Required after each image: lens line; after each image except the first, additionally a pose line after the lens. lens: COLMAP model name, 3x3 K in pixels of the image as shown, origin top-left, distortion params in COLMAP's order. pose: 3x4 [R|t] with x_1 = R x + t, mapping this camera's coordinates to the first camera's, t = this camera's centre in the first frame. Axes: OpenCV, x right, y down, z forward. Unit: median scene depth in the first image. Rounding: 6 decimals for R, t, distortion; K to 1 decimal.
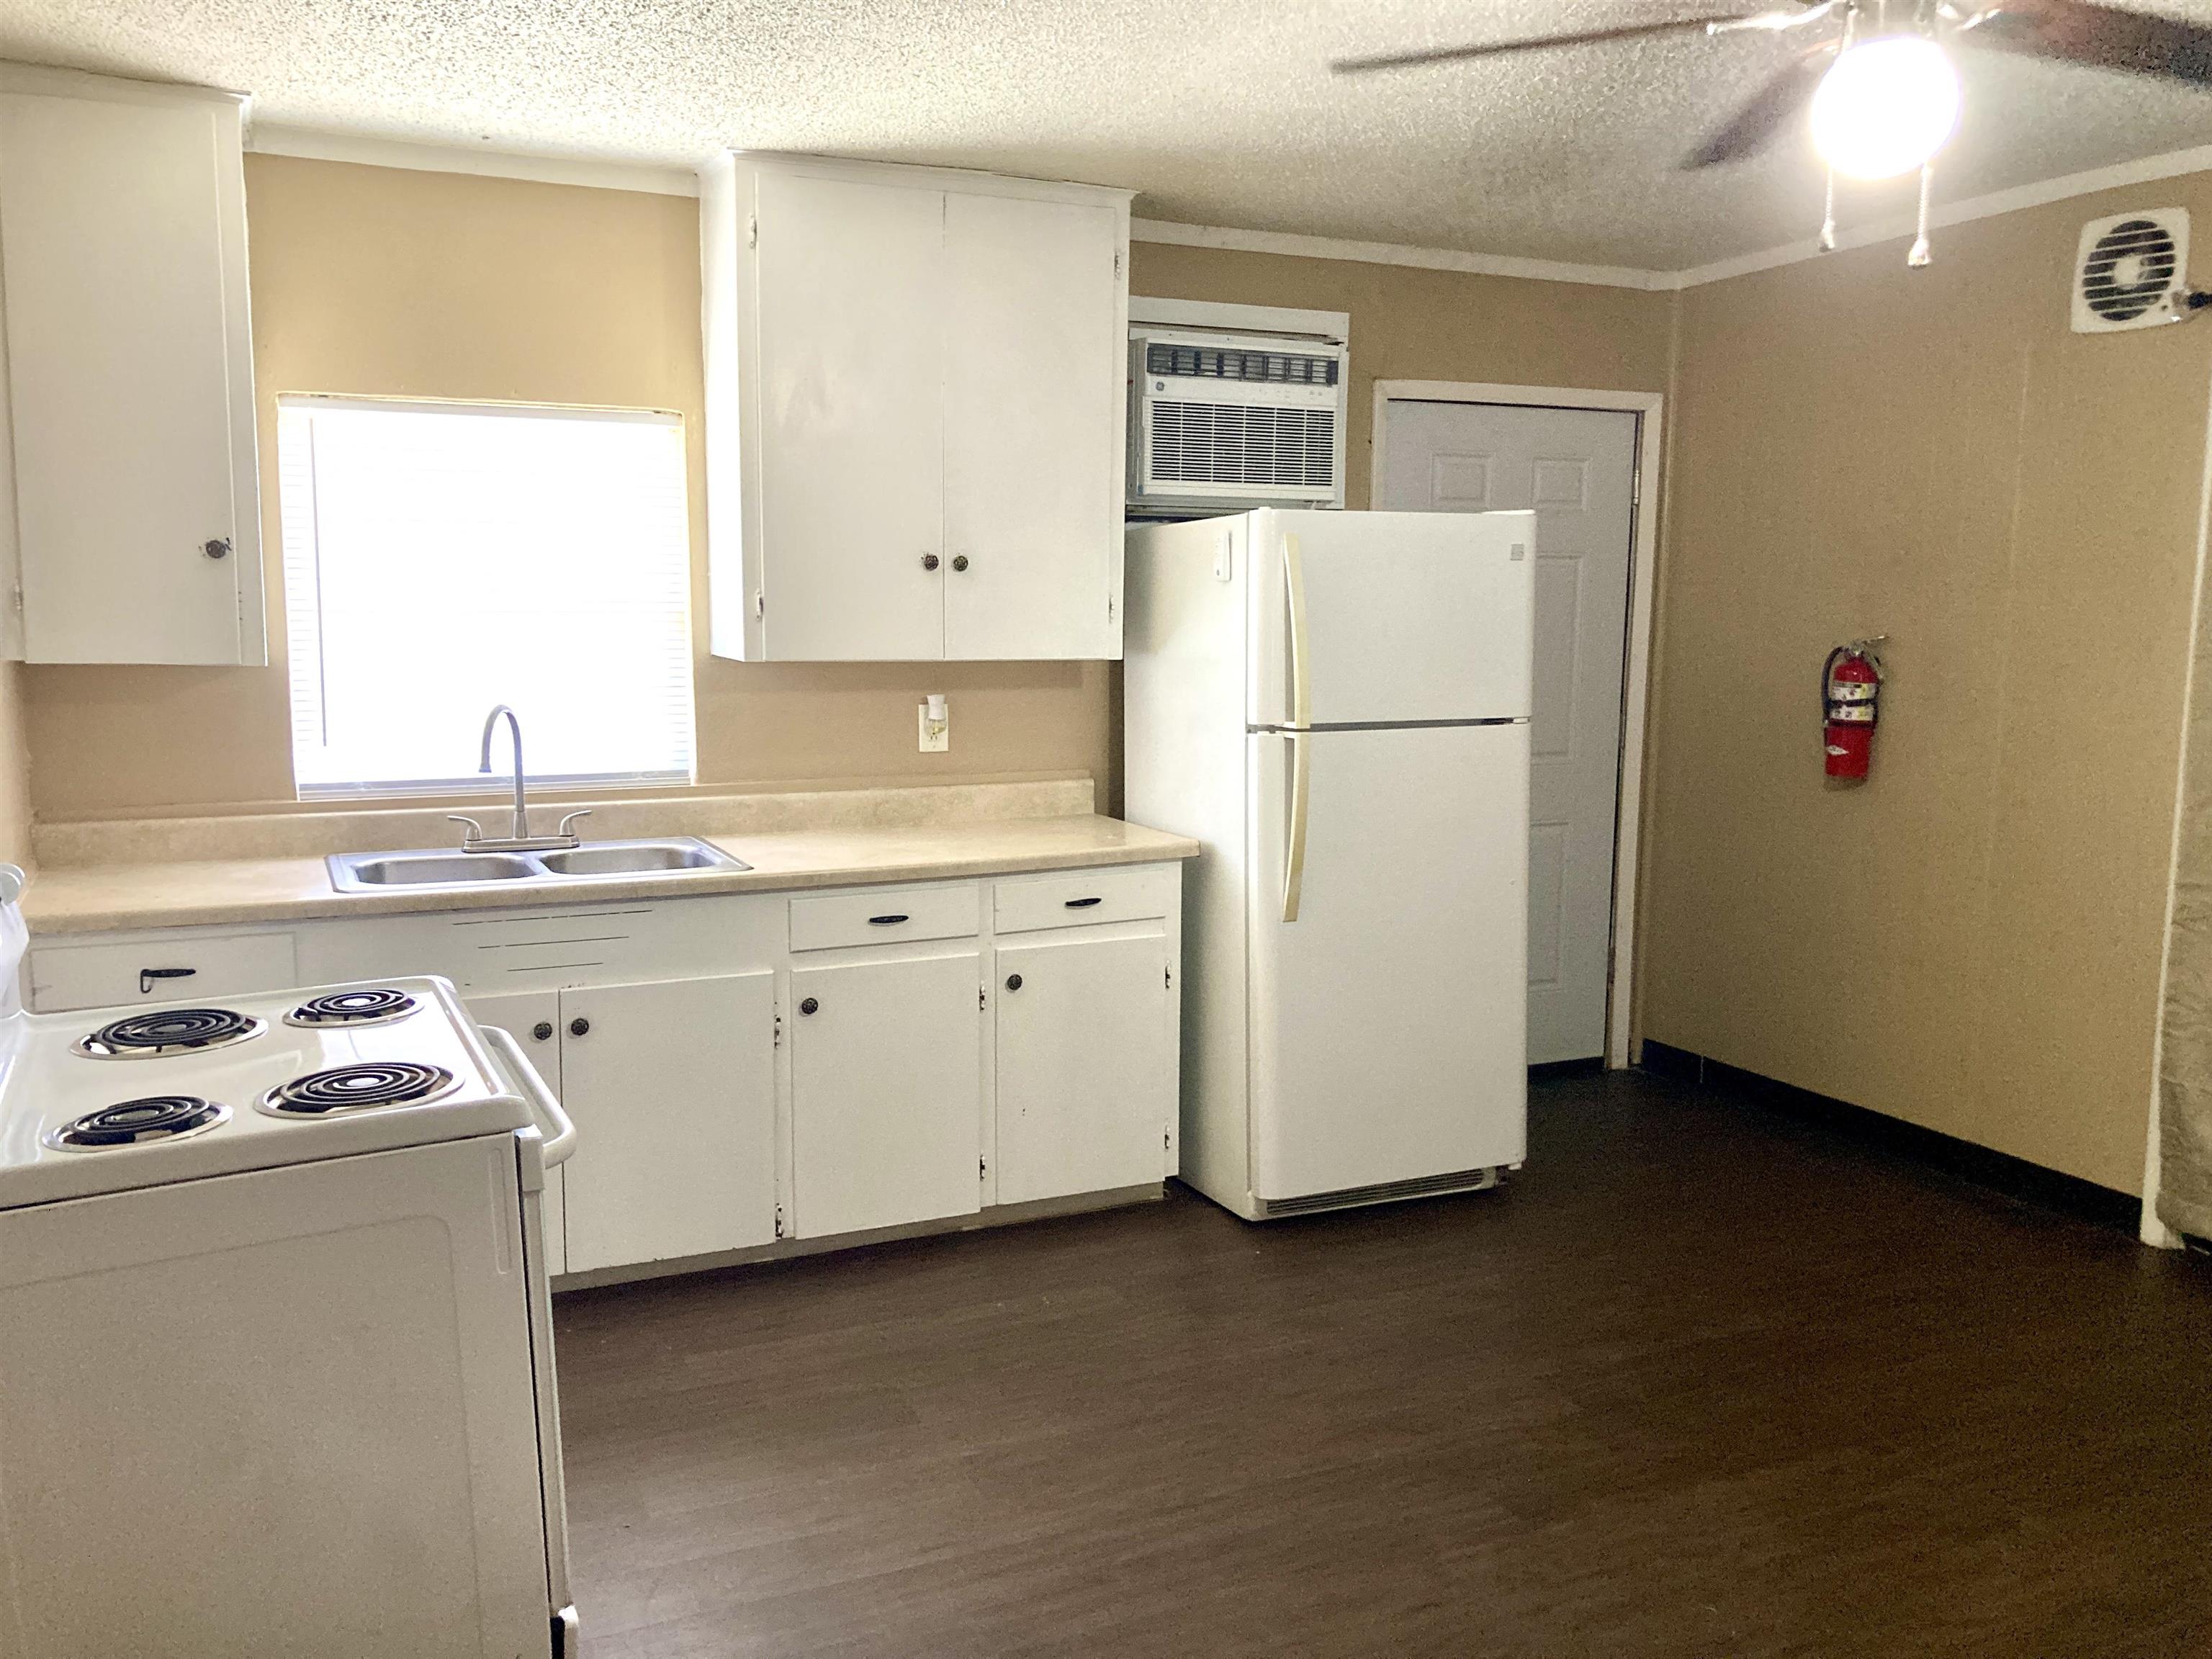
lens RADIAL K [[1838.6, 0, 1098.3], [0, 1838.6, 846.0], [0, 0, 1]] dist [0.065470, -0.036252]
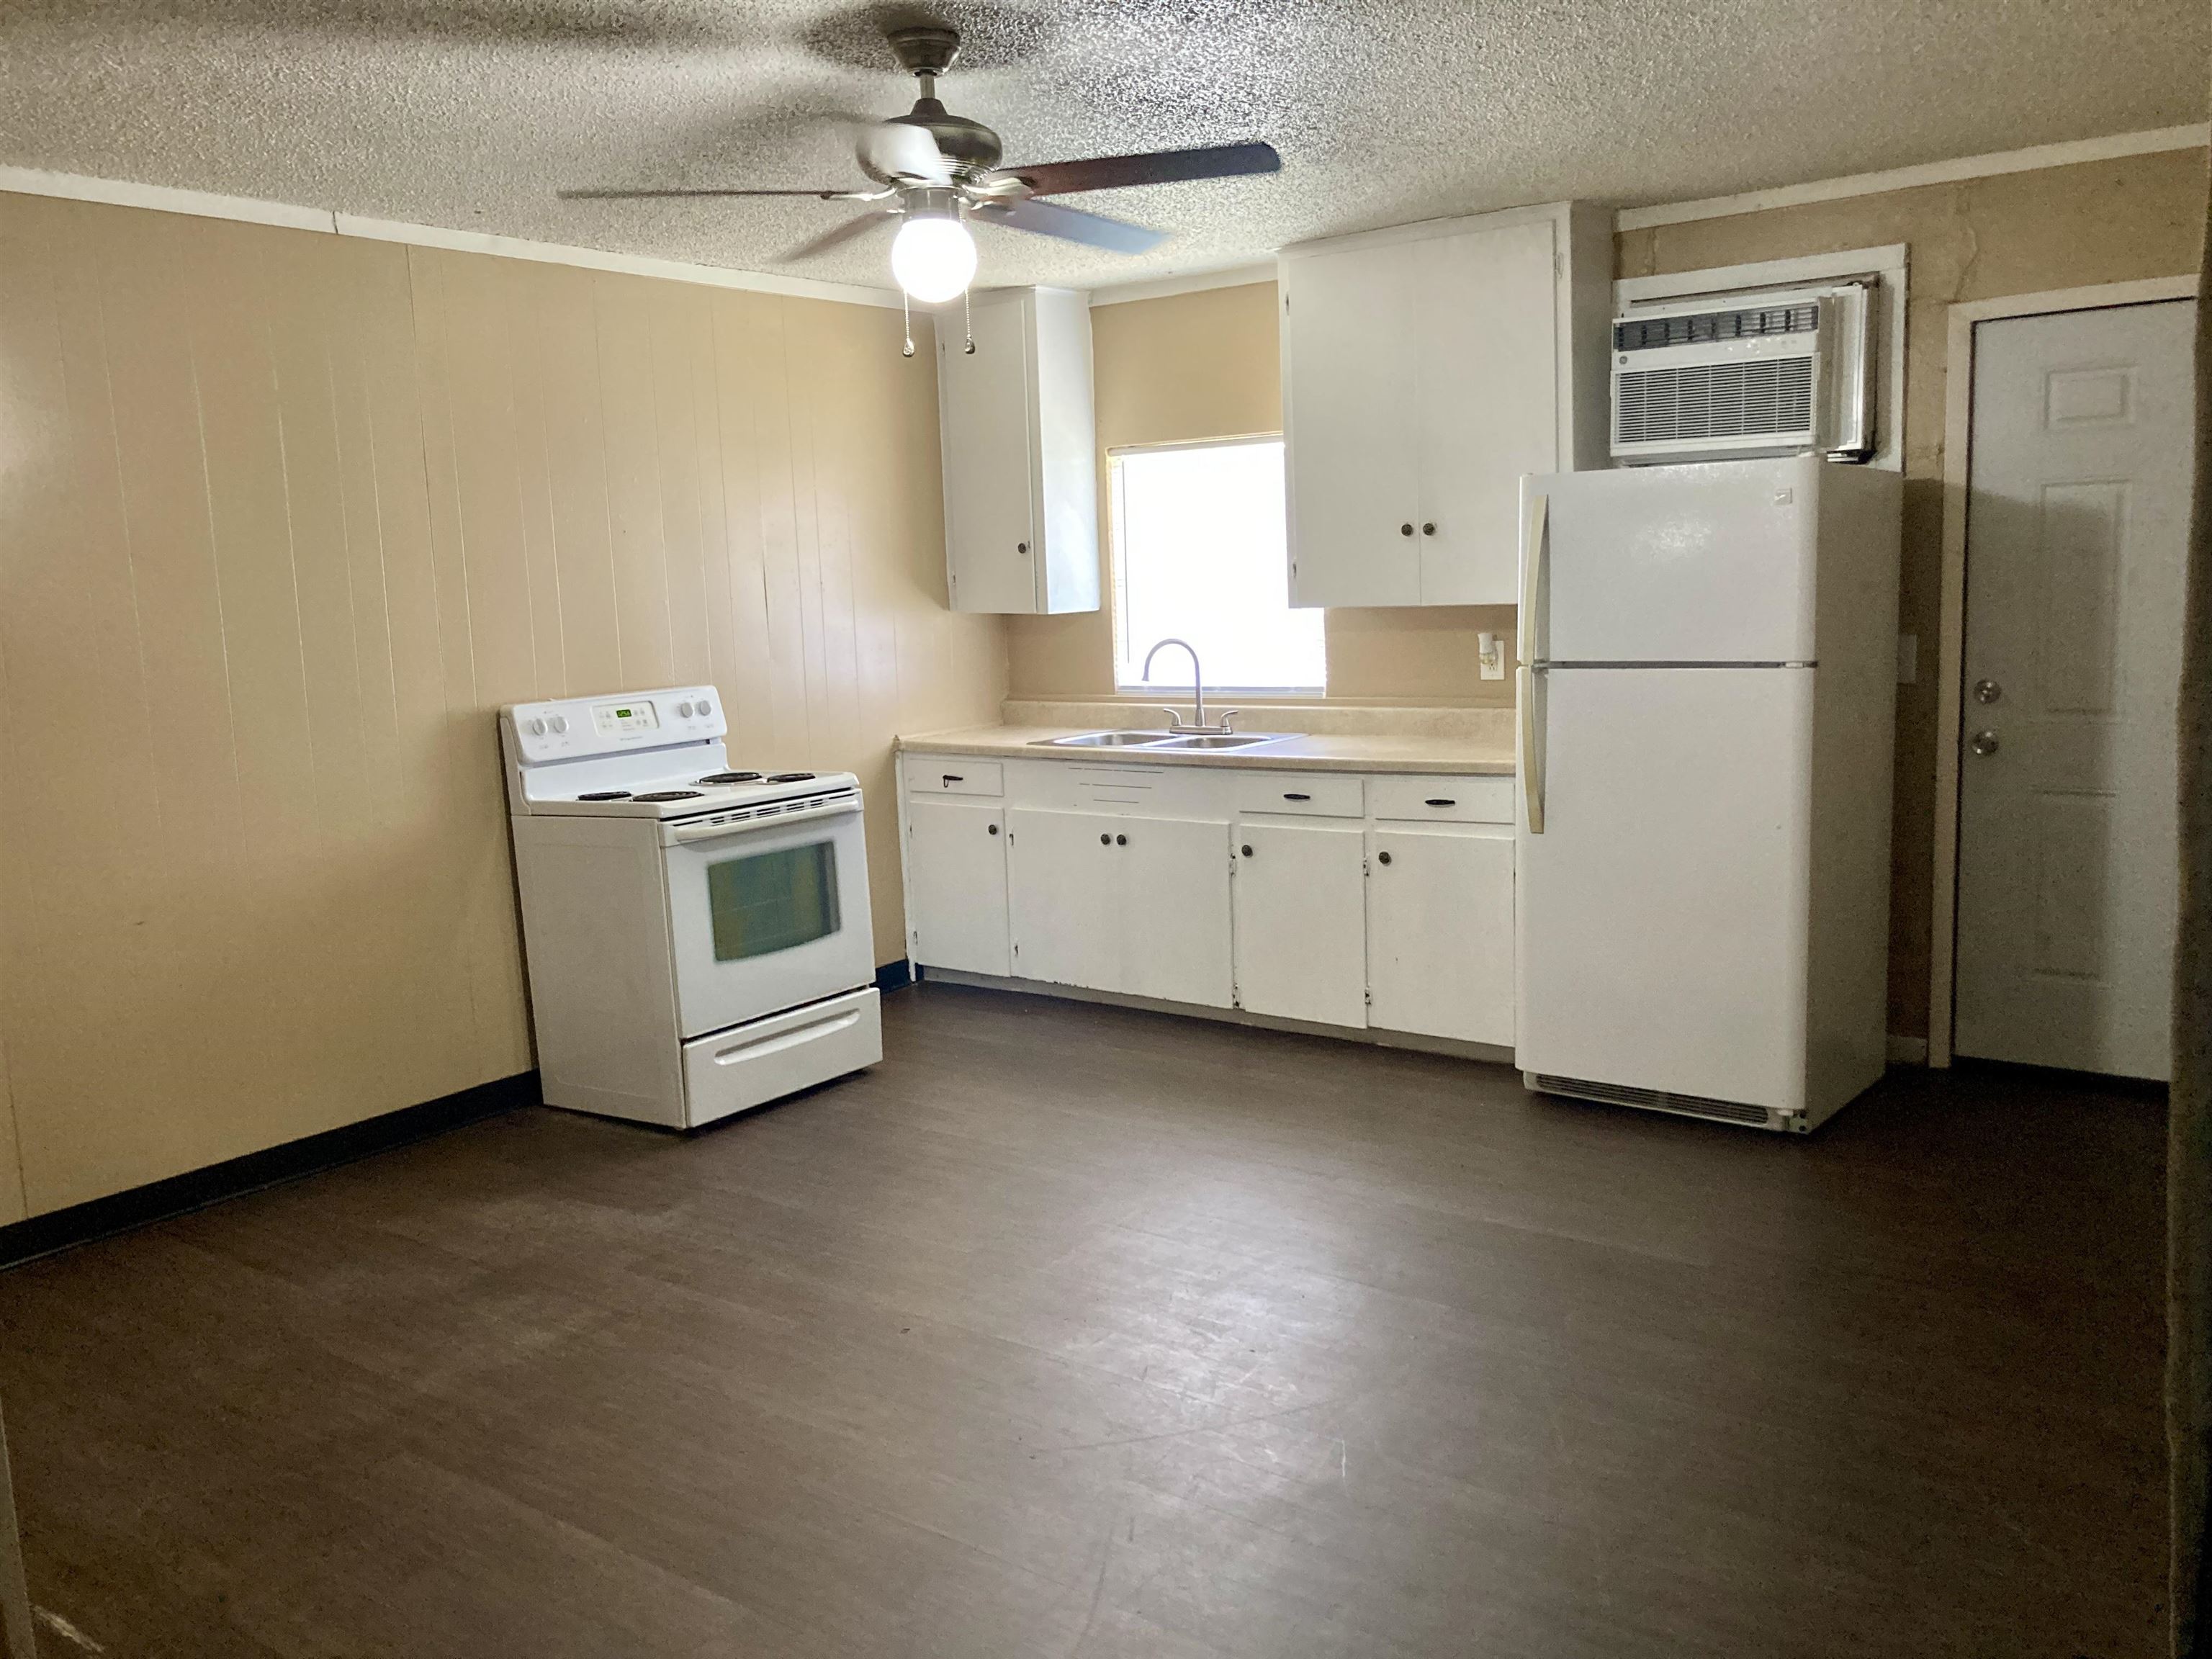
lens RADIAL K [[1838.6, 0, 1097.1], [0, 1838.6, 844.1], [0, 0, 1]] dist [0.065470, -0.036252]
pose [[0.481617, 0.111160, -0.869303, 0.946028], [-0.079377, 0.993379, 0.083048, -0.025509], [0.872779, 0.029005, 0.487252, 0.185635]]
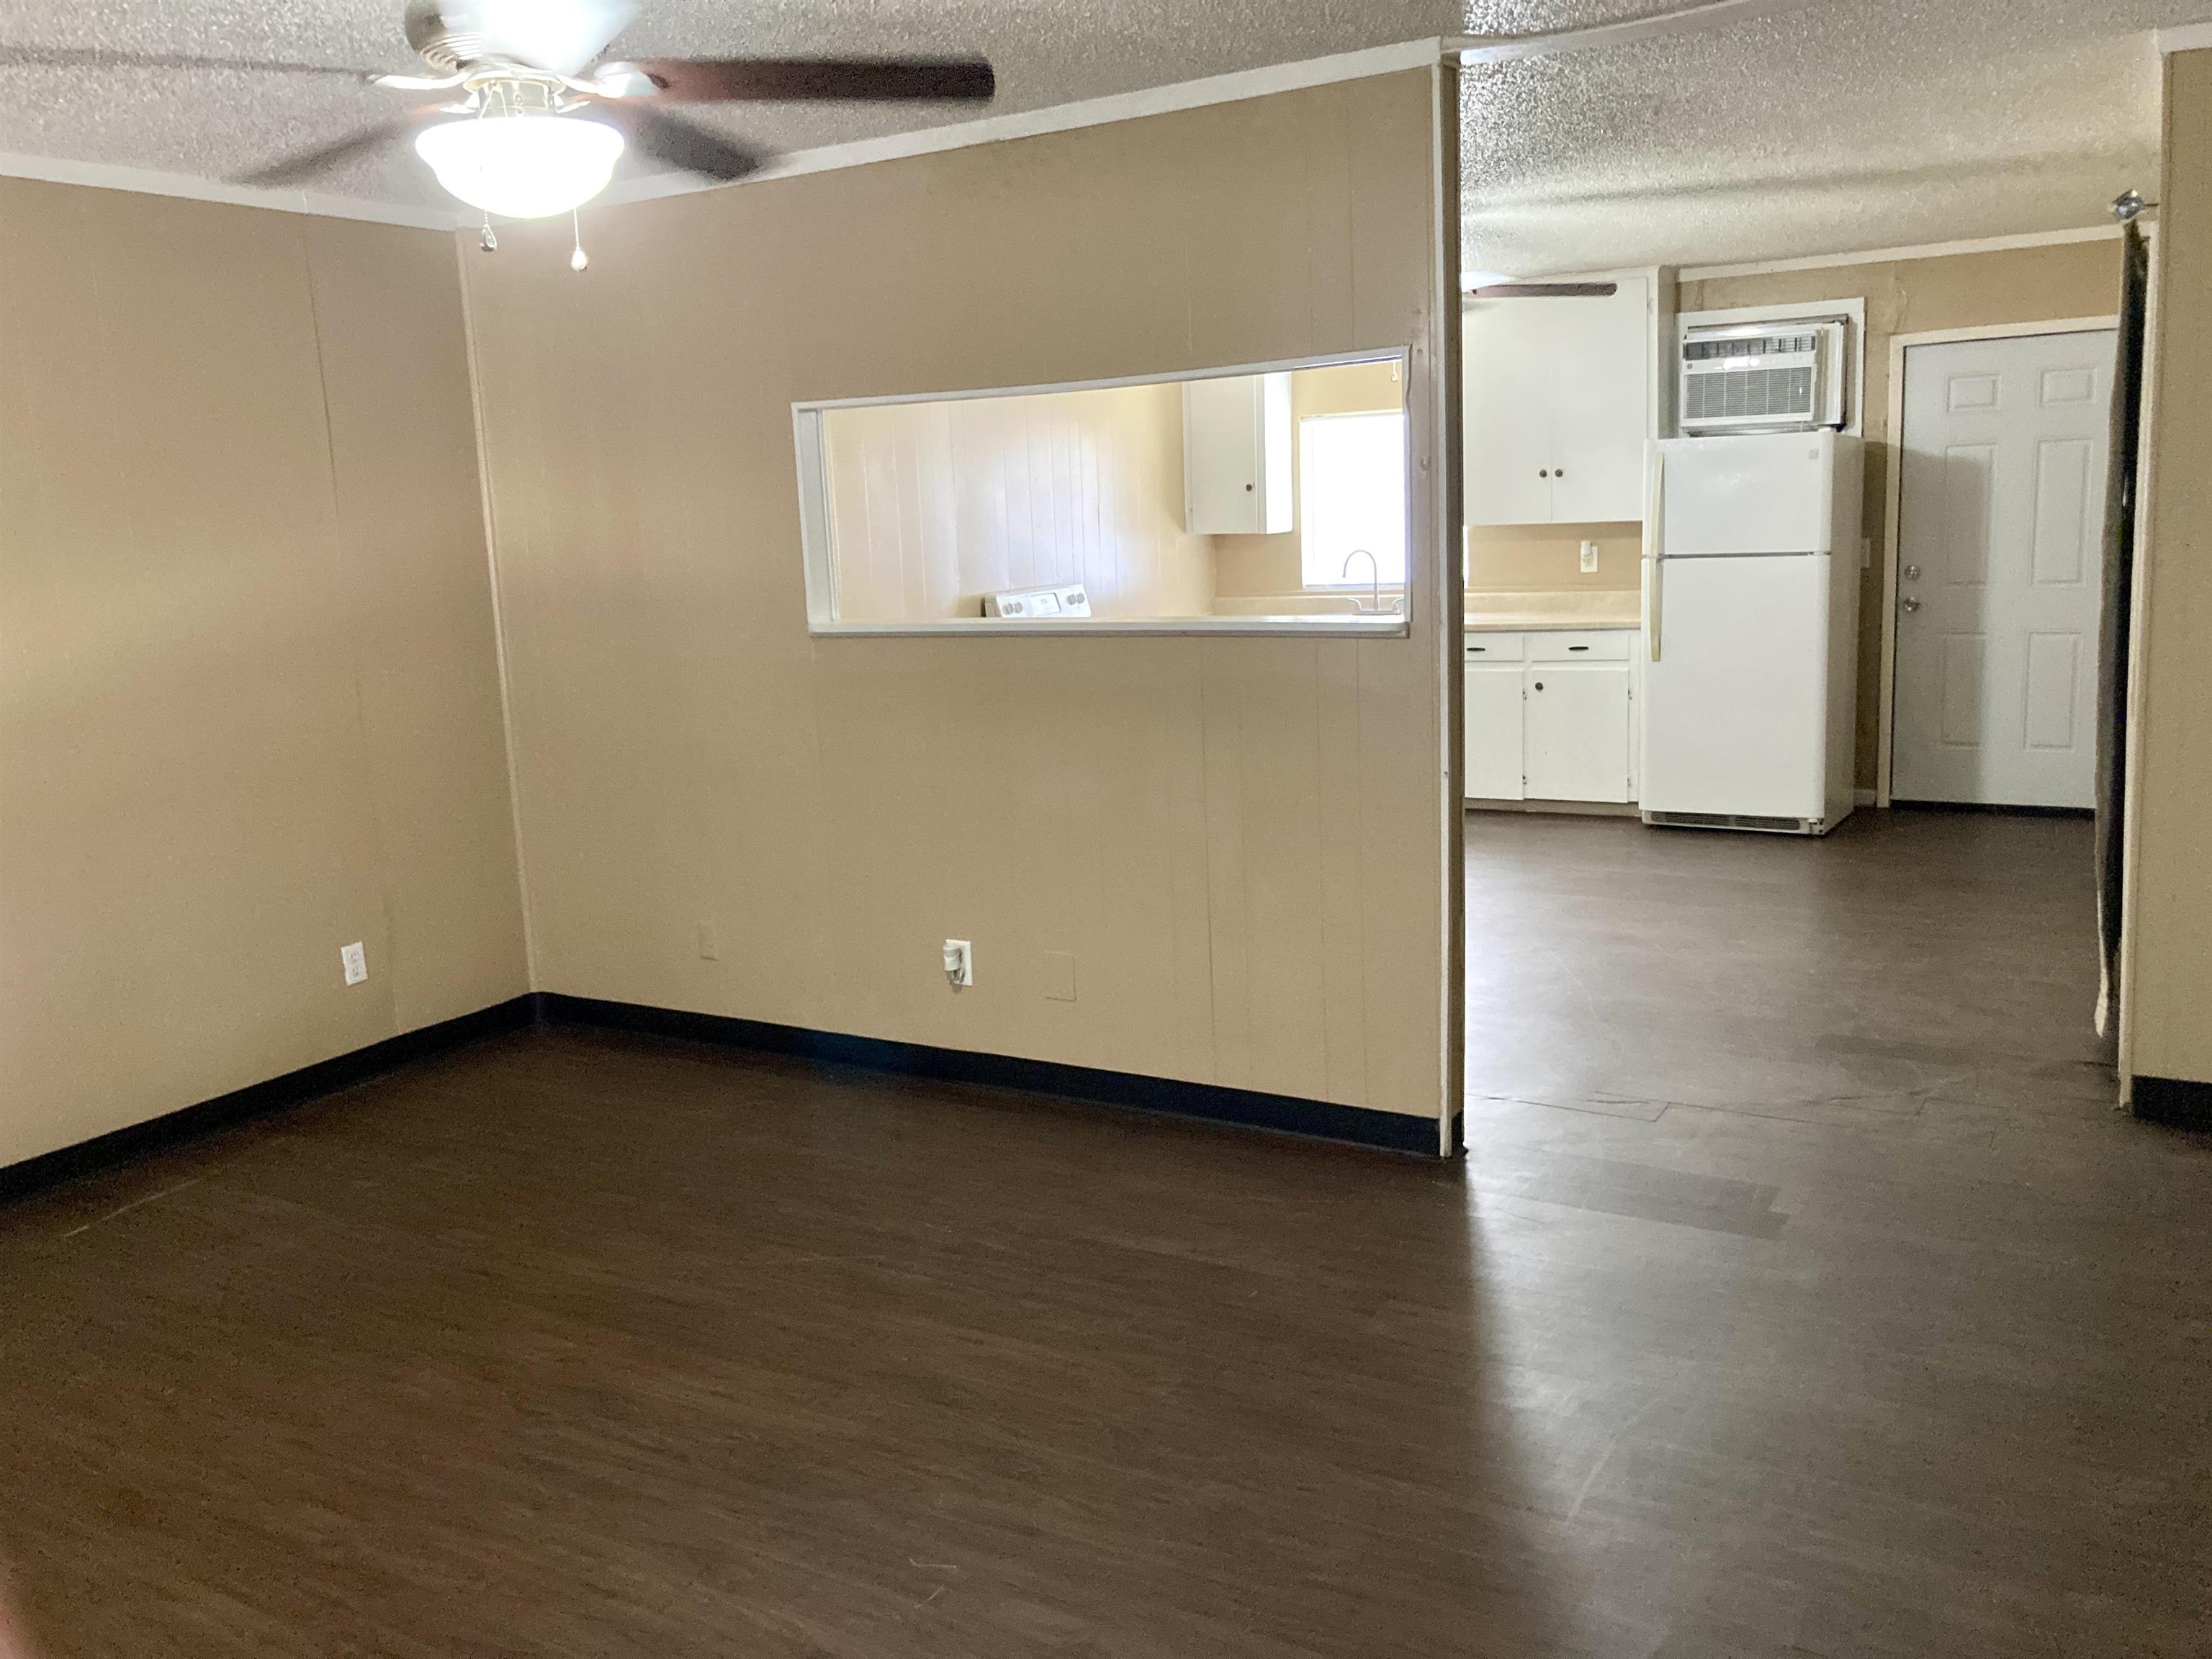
lens RADIAL K [[1838.6, 0, 1098.1], [0, 1838.6, 818.2], [0, 0, 1]] dist [0.065470, -0.036252]
pose [[0.573303, 0.114787, -0.811263, 1.282791], [-0.066208, 0.993390, 0.093769, 0.058406], [0.816664, -0.000046, 0.577114, -0.536303]]
